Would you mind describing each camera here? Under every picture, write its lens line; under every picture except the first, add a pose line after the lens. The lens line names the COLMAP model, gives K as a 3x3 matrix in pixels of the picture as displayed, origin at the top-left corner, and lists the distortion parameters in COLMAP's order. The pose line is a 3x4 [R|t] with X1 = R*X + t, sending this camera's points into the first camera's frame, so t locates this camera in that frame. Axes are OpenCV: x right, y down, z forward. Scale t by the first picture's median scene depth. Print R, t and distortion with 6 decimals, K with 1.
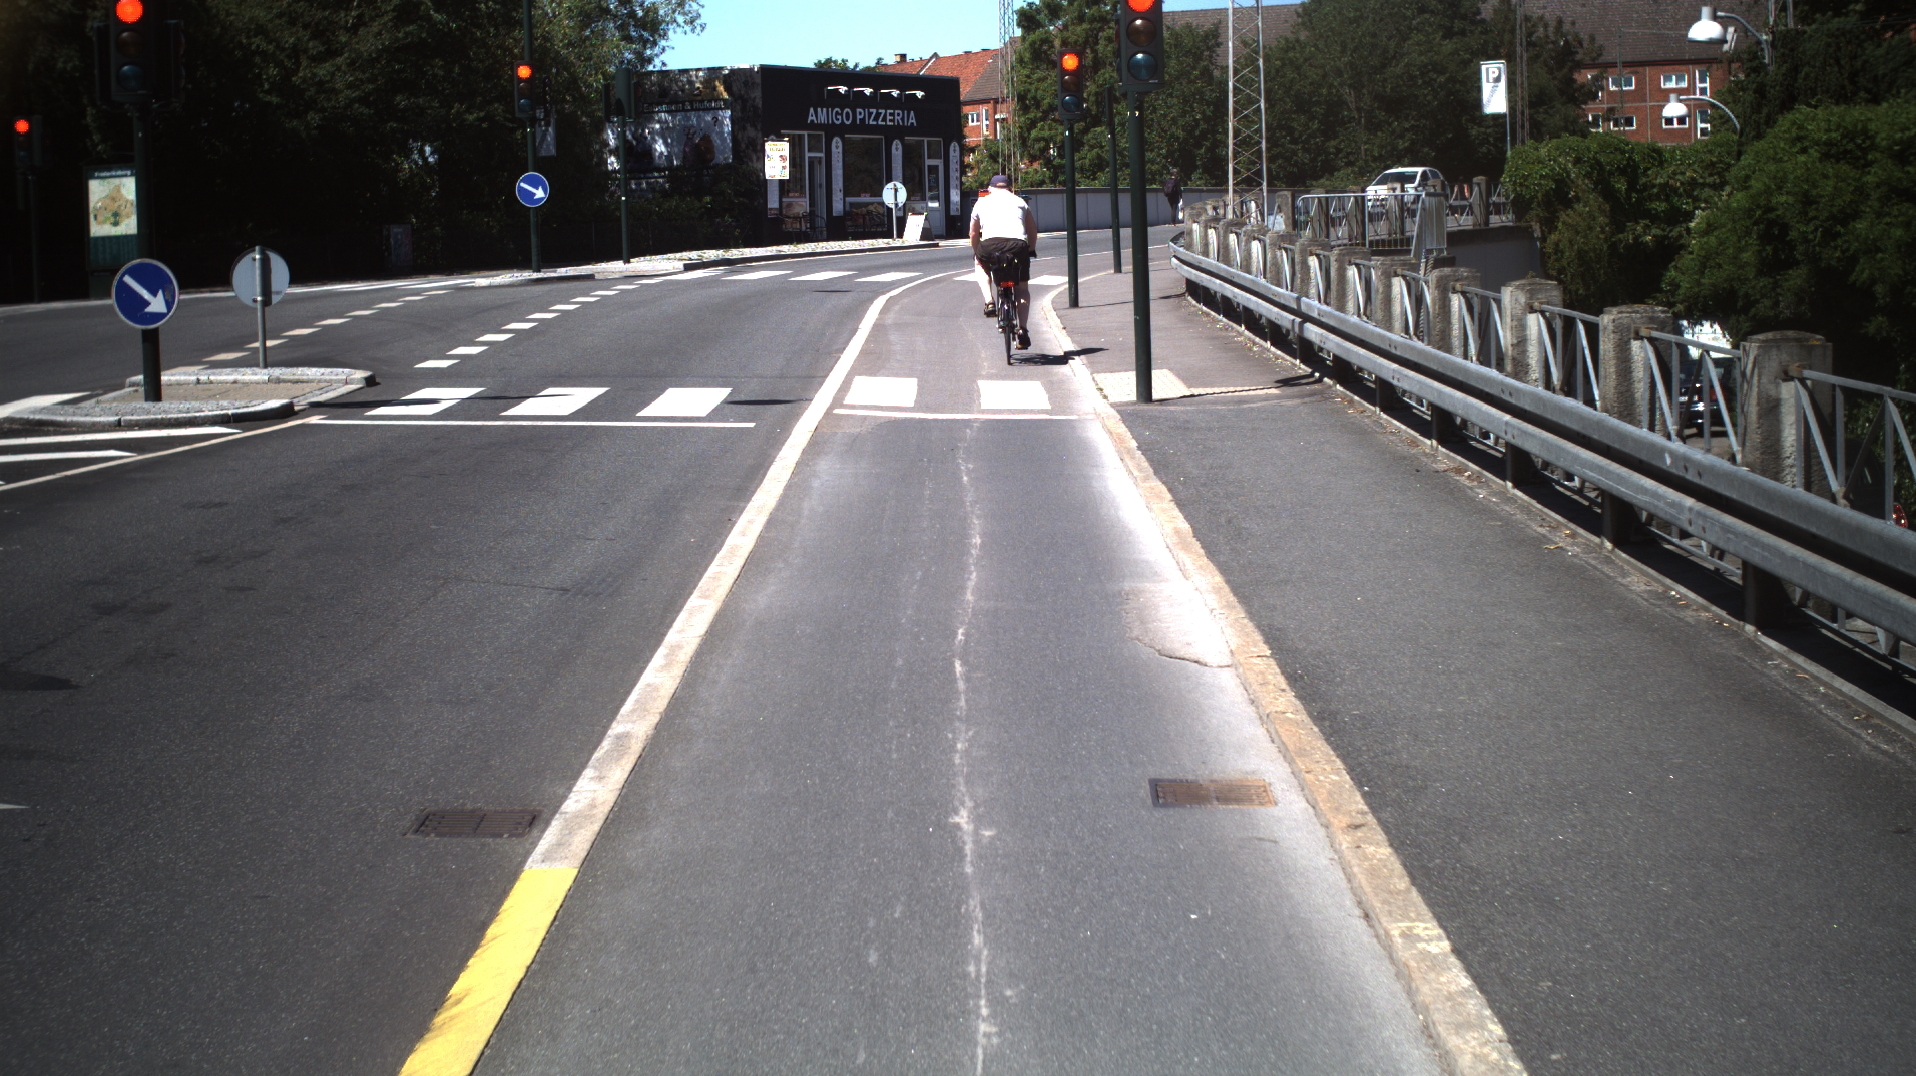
lens RADIAL K [[3623.0, 0, 958.0], [0, 3623.0, 538.0], [0, 0, 1]] dist [-0.324489, 0.442699]
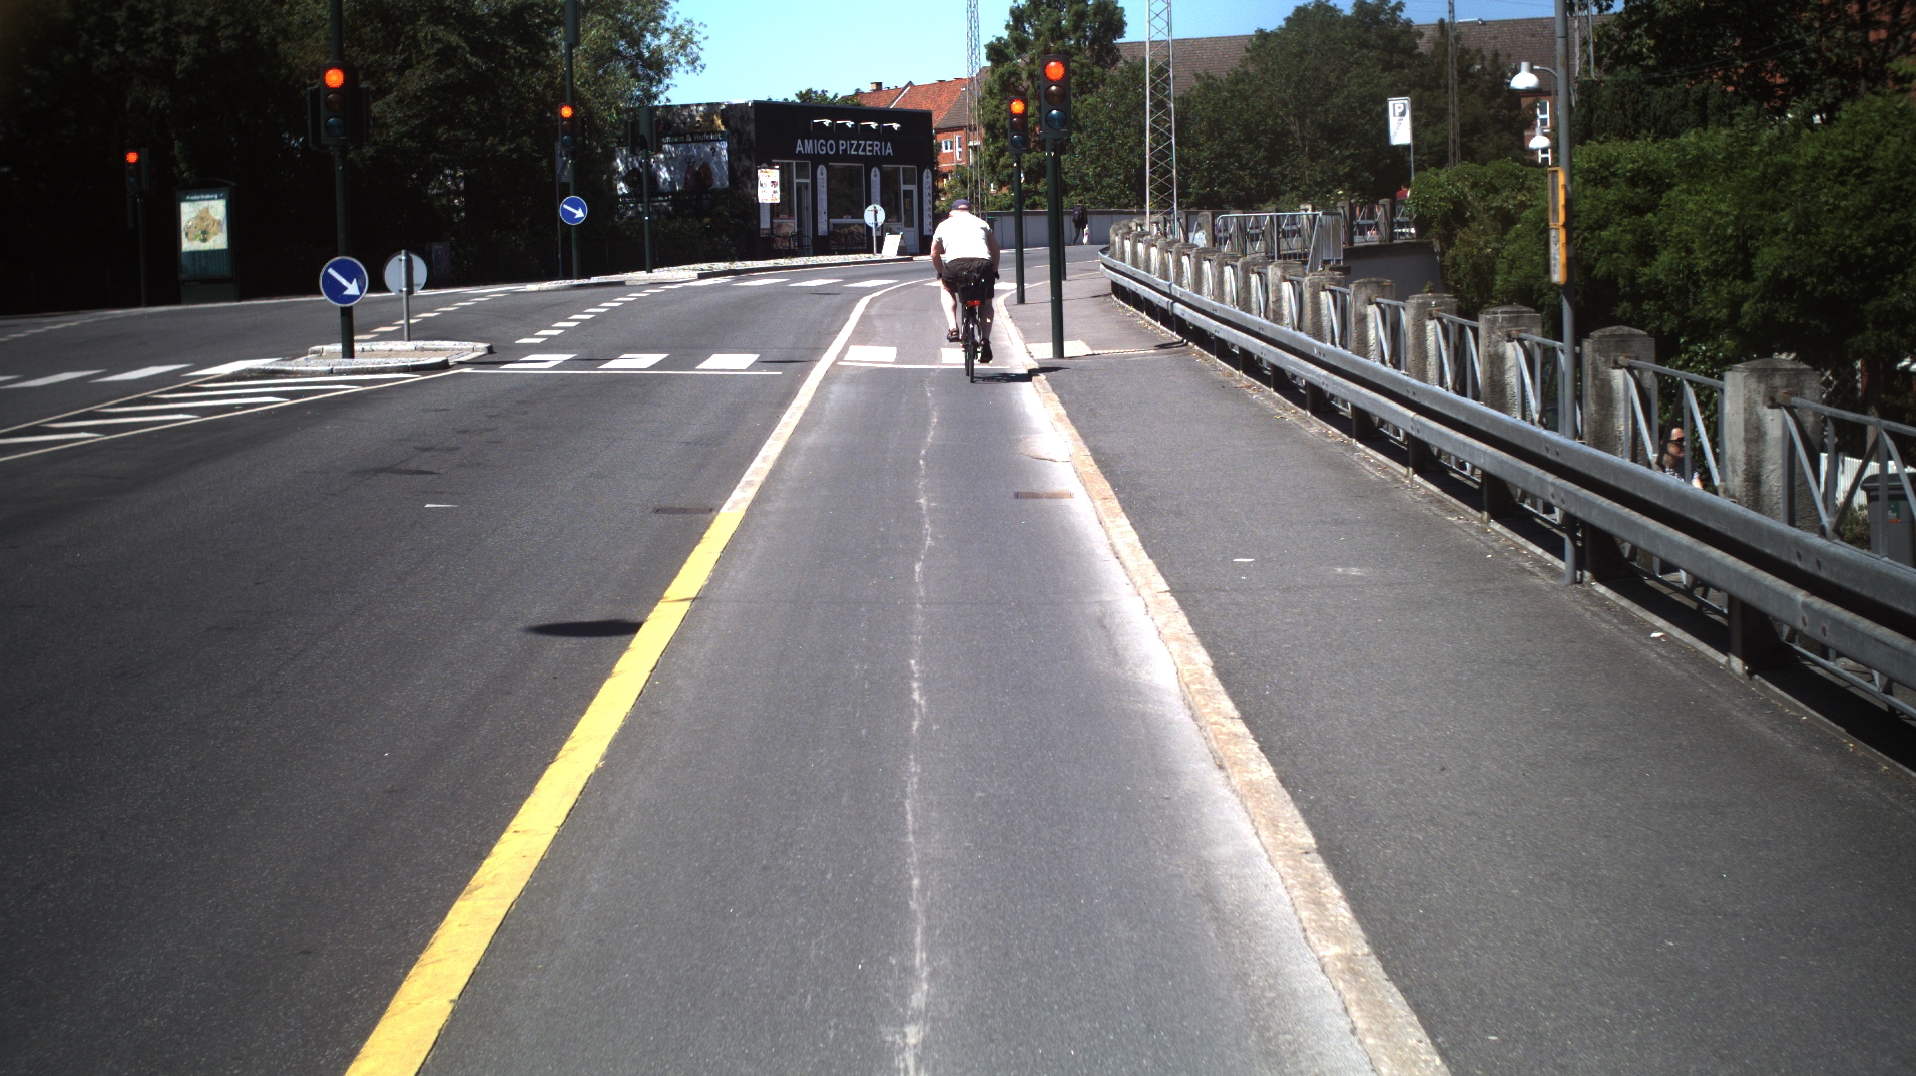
lens RADIAL K [[3623.0, 0, 958.0], [0, 3623.0, 538.0], [0, 0, 1]] dist [-0.324489, 0.442699]
pose [[0.999976, -0.001321, 0.006808, 0.001137], [0.001368, 0.999976, -0.006851, 0.016154], [-0.006799, 0.006860, 0.999953, -0.156297]]
